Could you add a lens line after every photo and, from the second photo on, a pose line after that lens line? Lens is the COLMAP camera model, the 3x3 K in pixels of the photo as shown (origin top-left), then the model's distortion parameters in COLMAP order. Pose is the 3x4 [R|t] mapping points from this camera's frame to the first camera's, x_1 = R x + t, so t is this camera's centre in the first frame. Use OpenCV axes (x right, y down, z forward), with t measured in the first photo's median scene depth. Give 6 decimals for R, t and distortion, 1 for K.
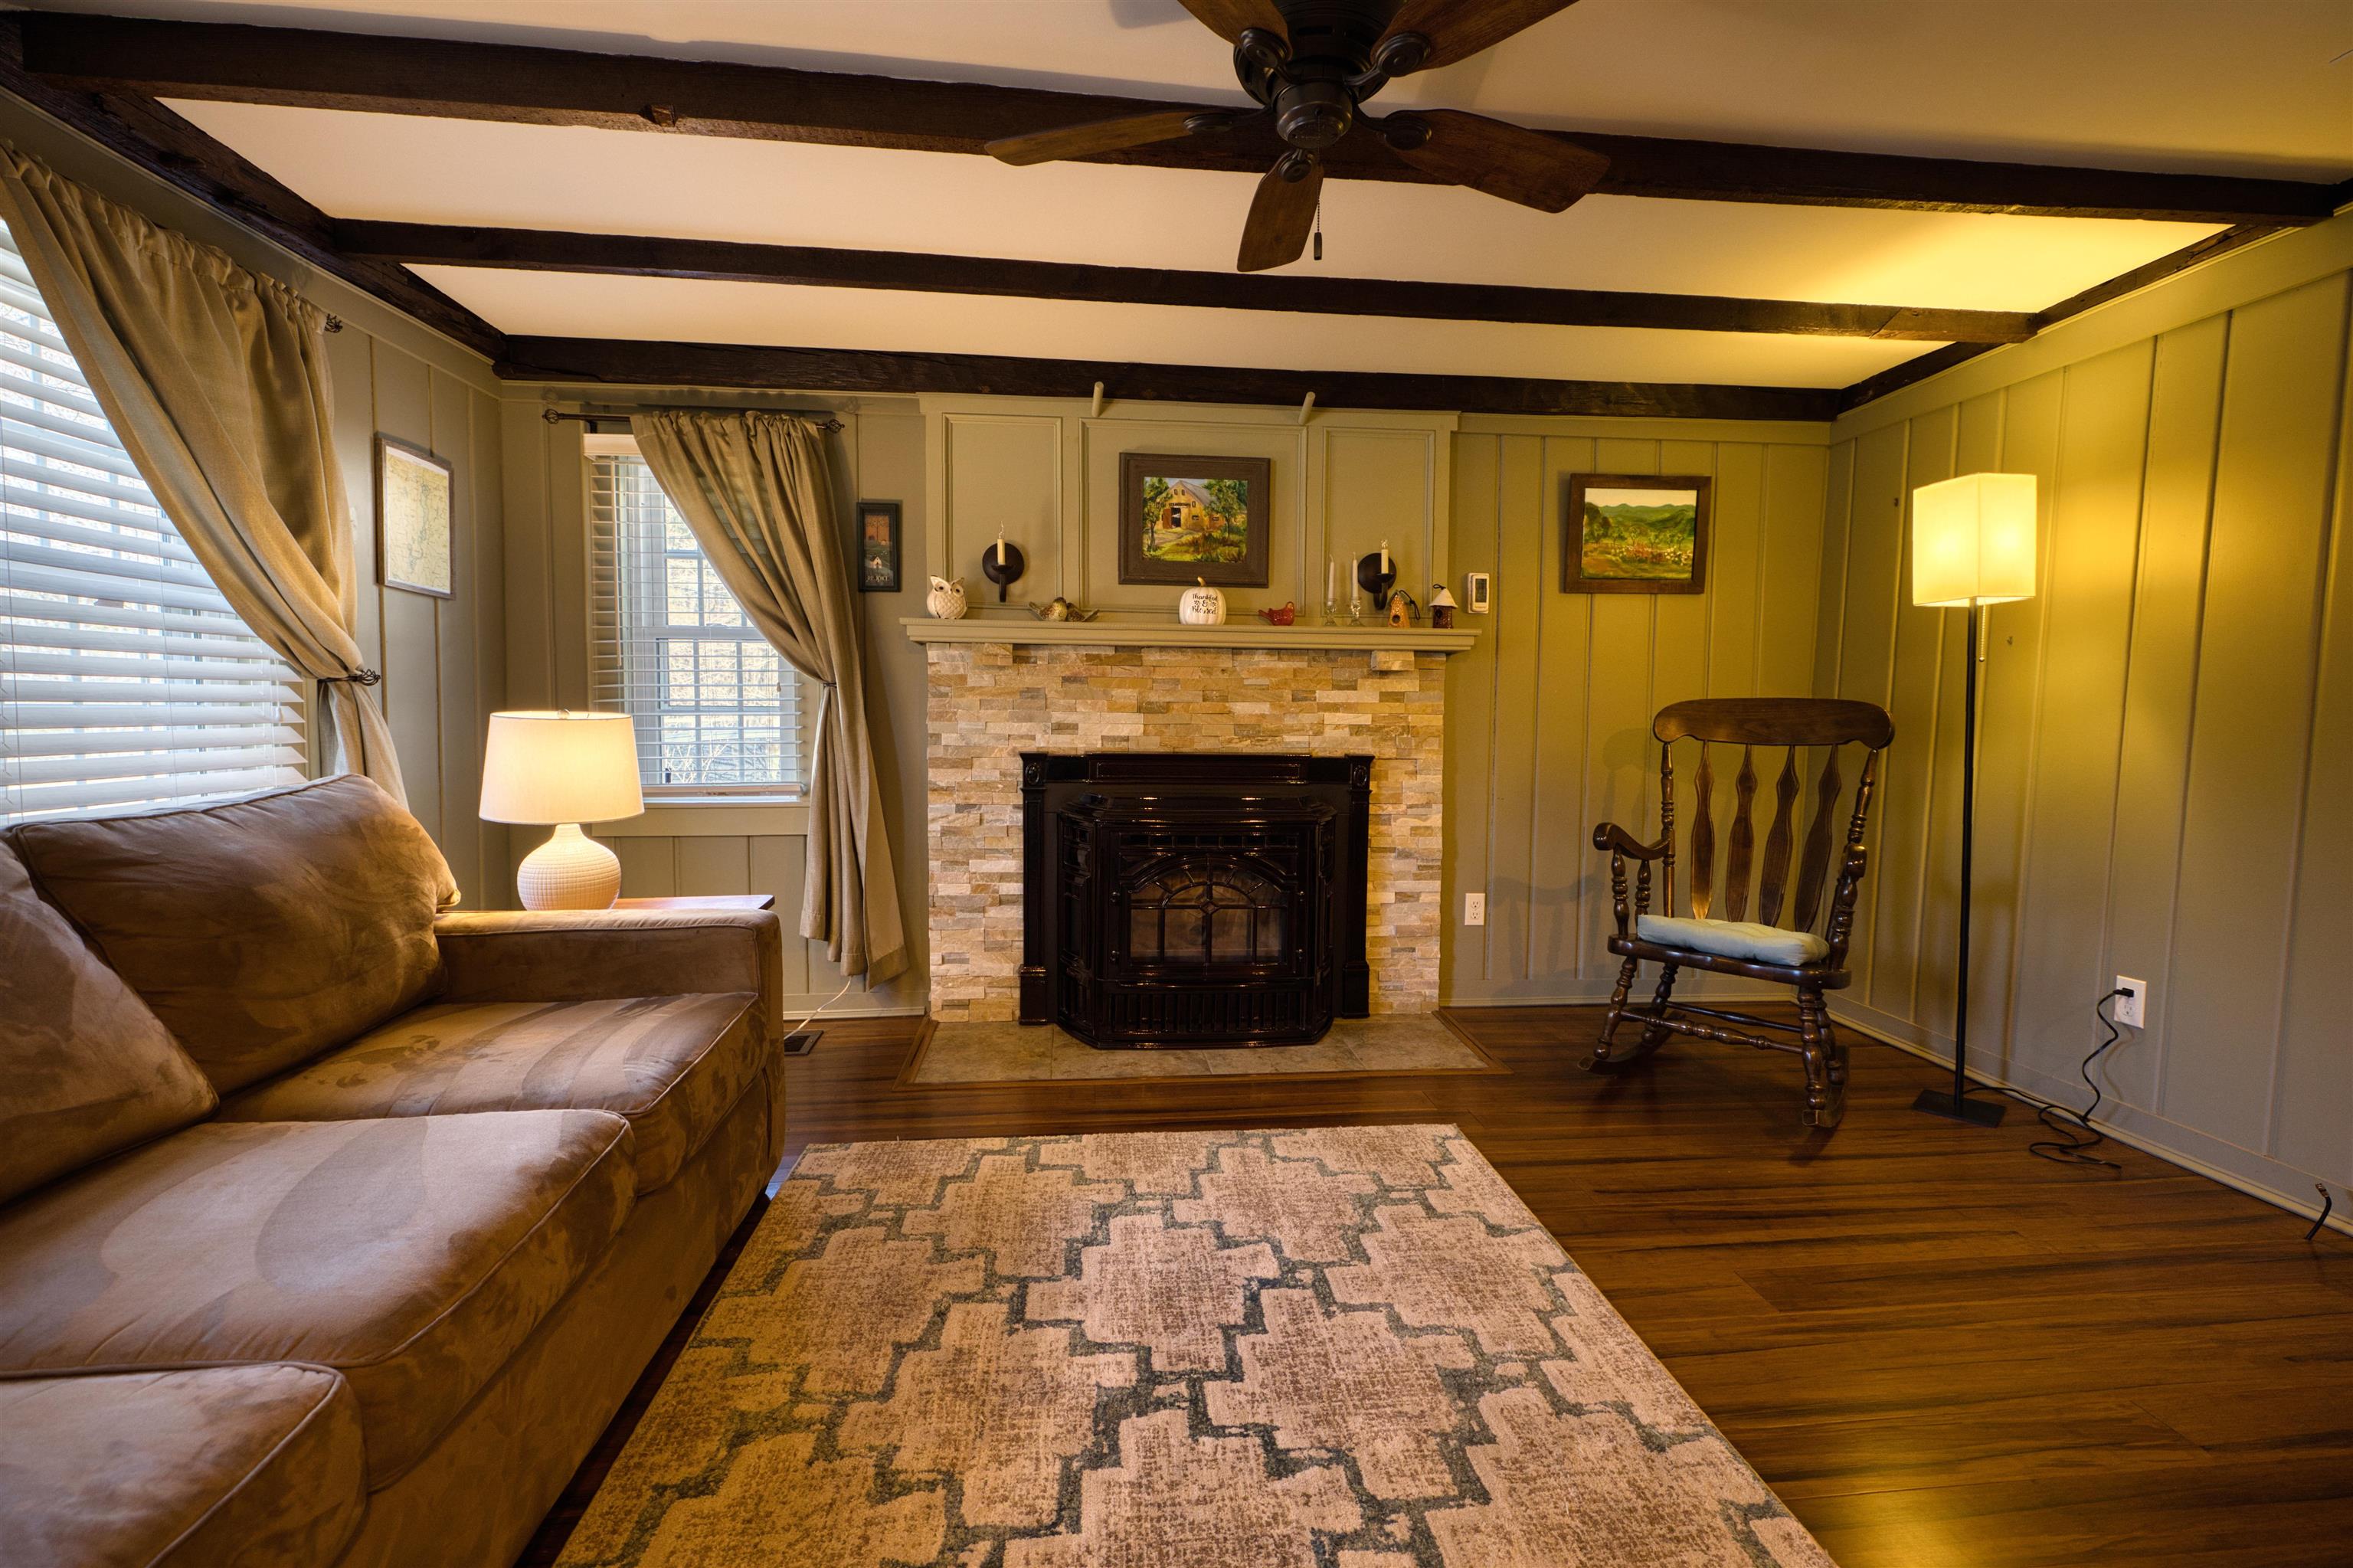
lens RADIAL K [[1024.6, 0, 1181.8], [0, 1024.6, 778.7], [0, 0, 1]] dist [-0.000151, -0.000243]
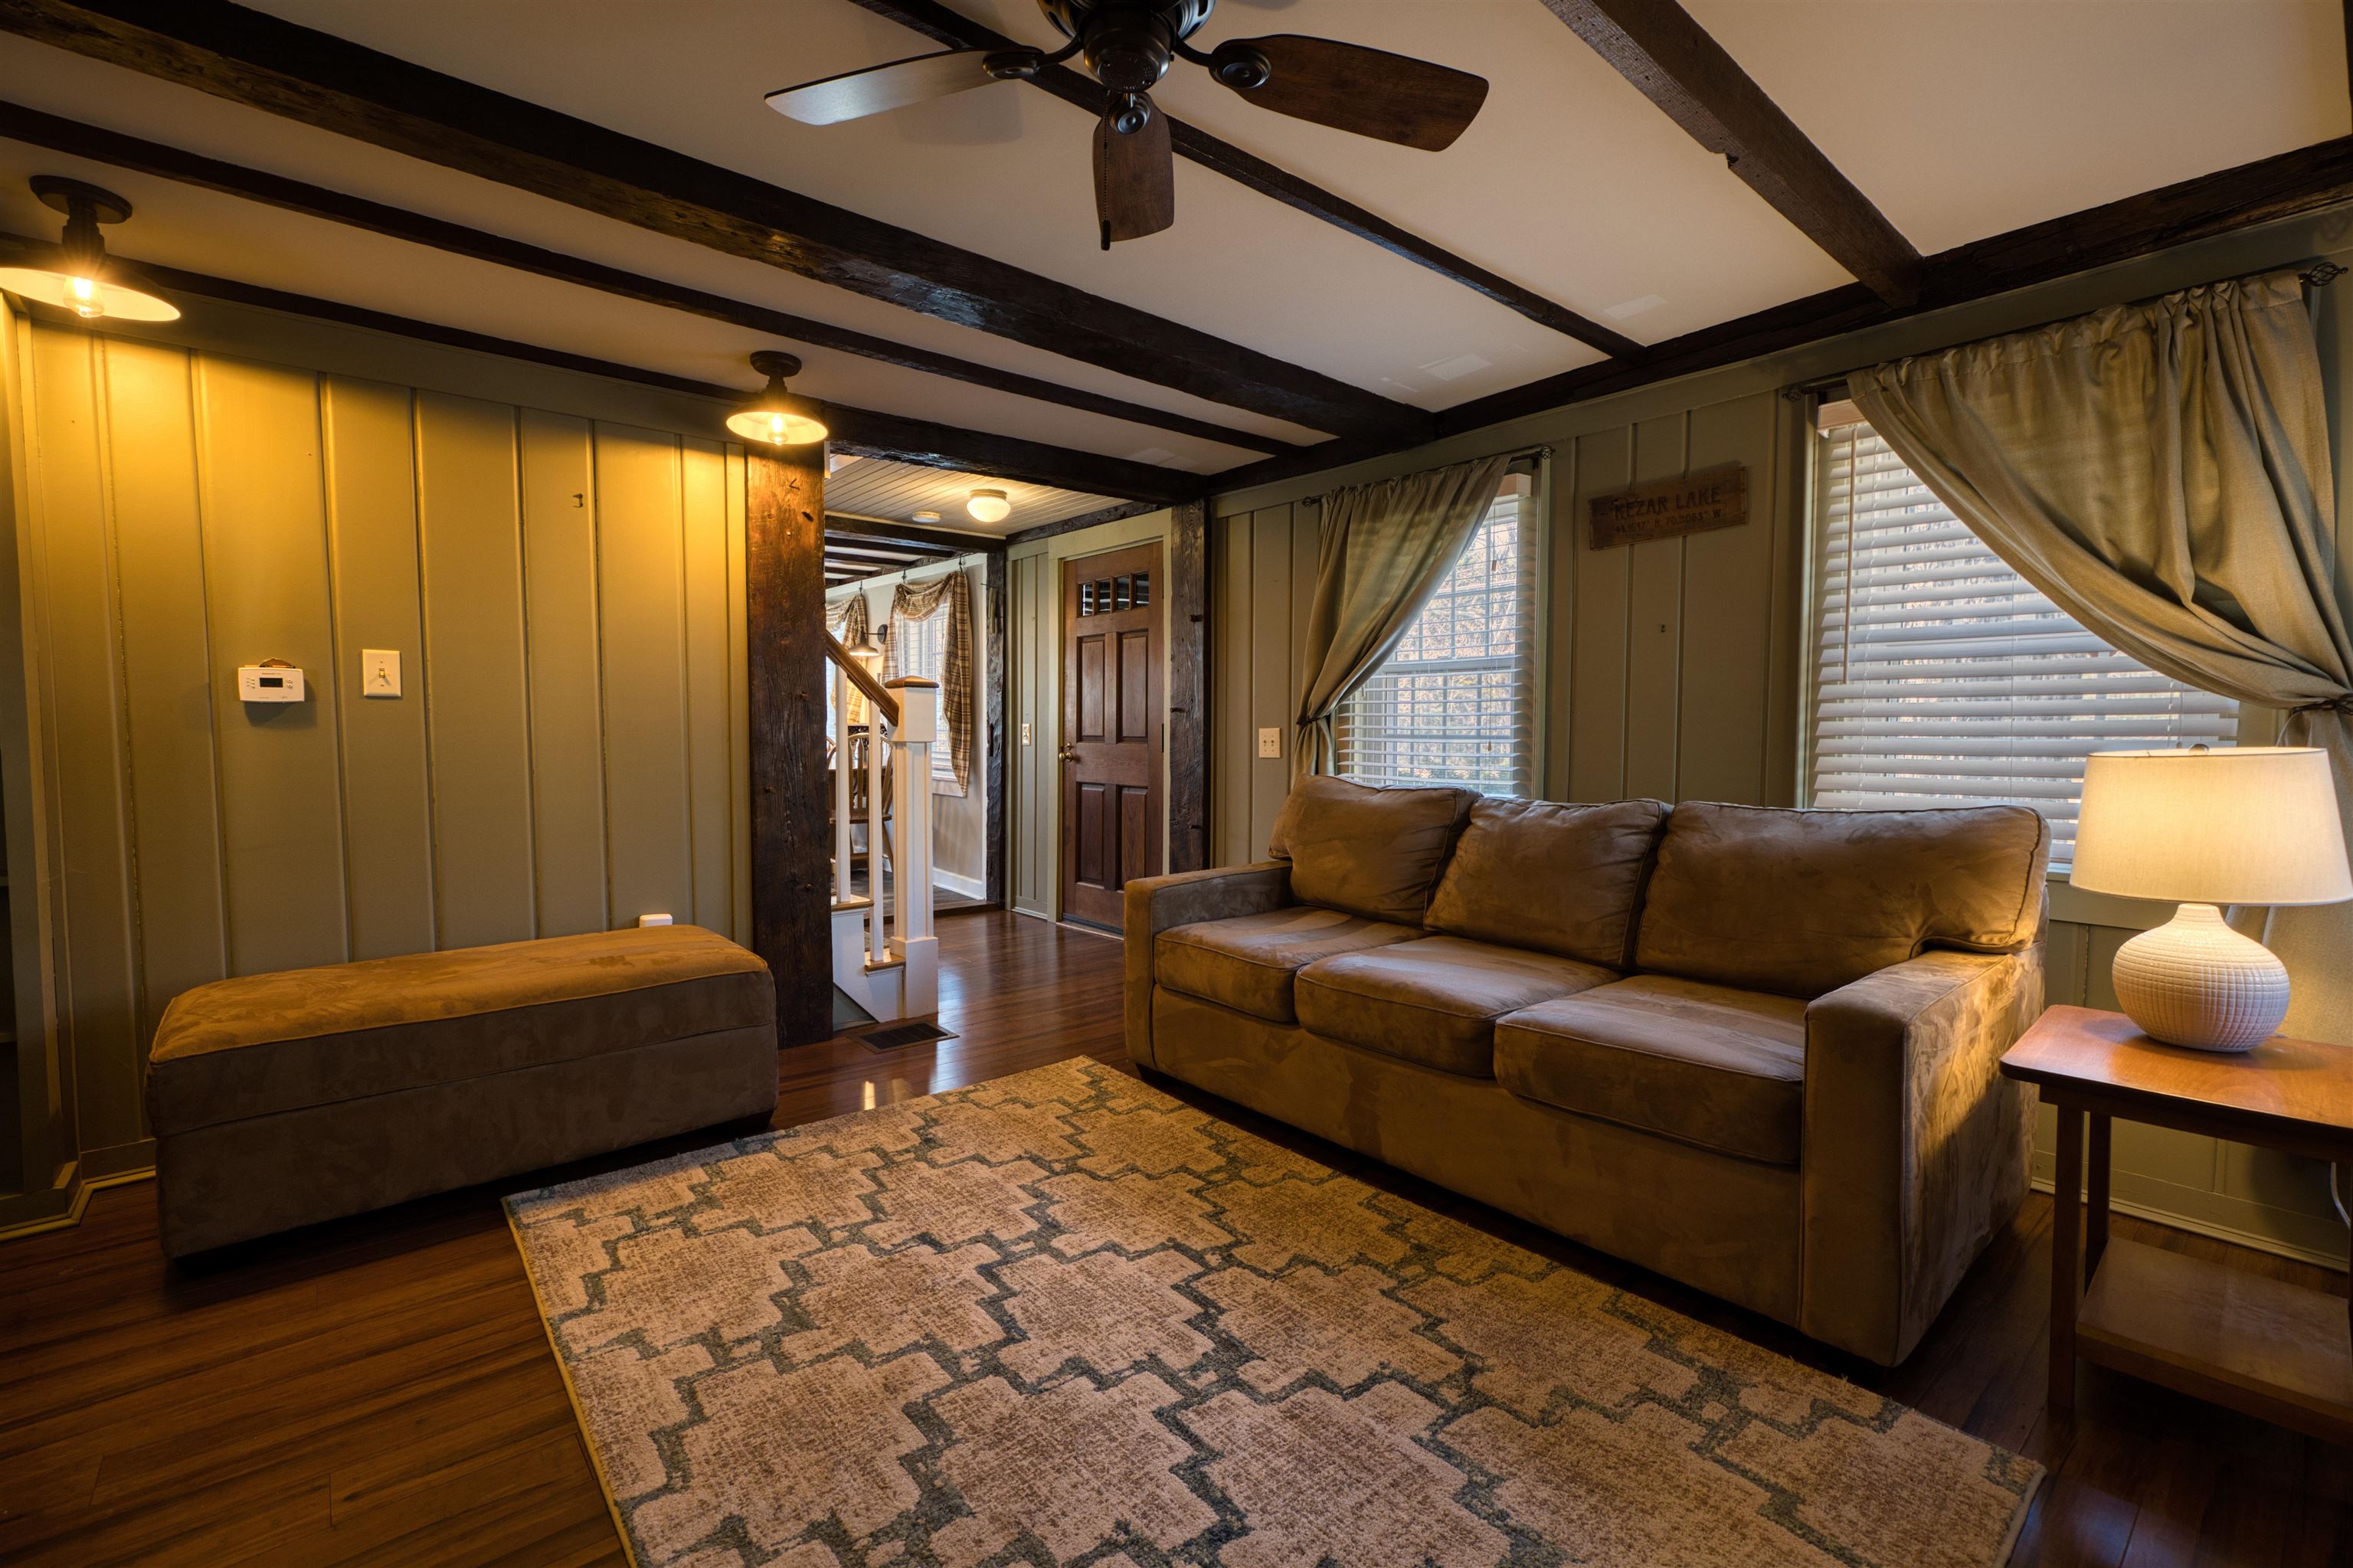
lens RADIAL K [[1024.6, 0, 1176.8], [0, 1024.6, 788.2], [0, 0, 1]] dist [-0.000151, -0.000243]
pose [[-0.830041, 0.022365, -0.557254, 0.564396], [-0.047041, 0.992827, 0.109915, -0.118038], [0.555715, 0.117448, -0.823035, 1.714286]]
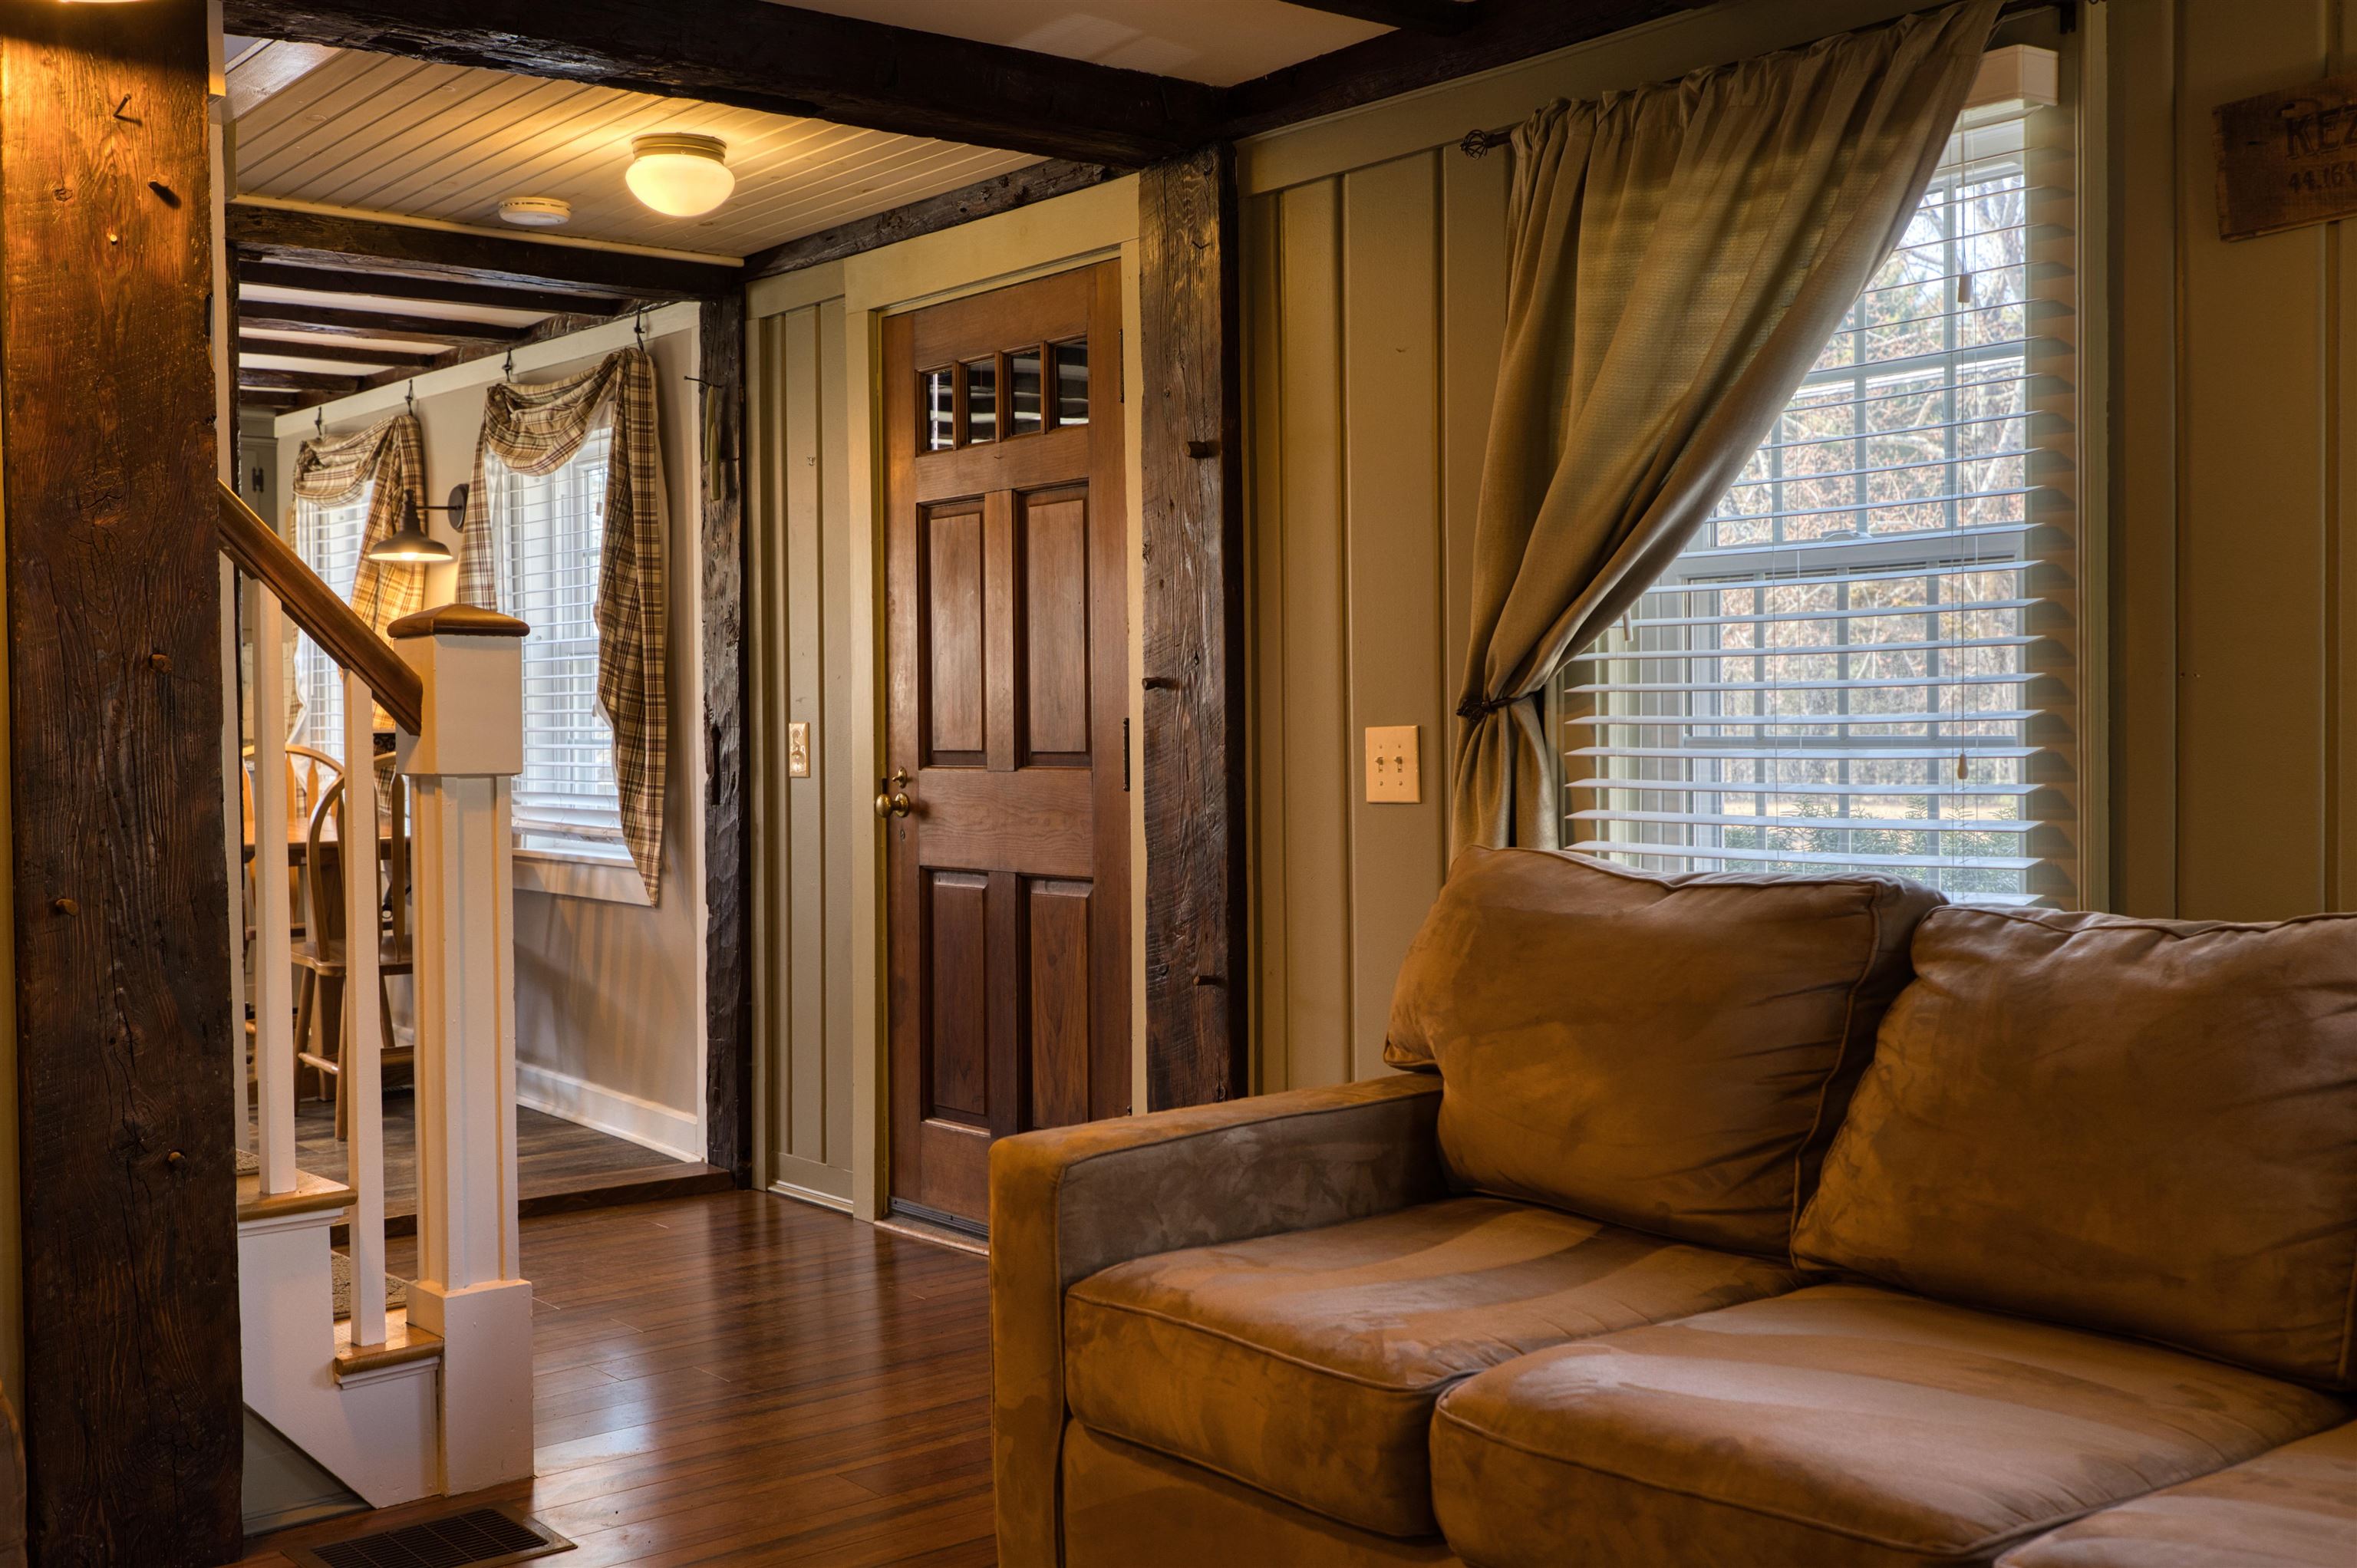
lens RADIAL K [[2361.2, 0, 1187.7], [0, 2361.2, 787.9], [0, 0, 1]] dist [0.013905, 0.000000]
pose [[-0.843318, 0.015576, -0.537189, 0.348985], [-0.031917, 0.996364, 0.078997, -0.111950], [0.536466, 0.083765, -0.839754, 1.549176]]
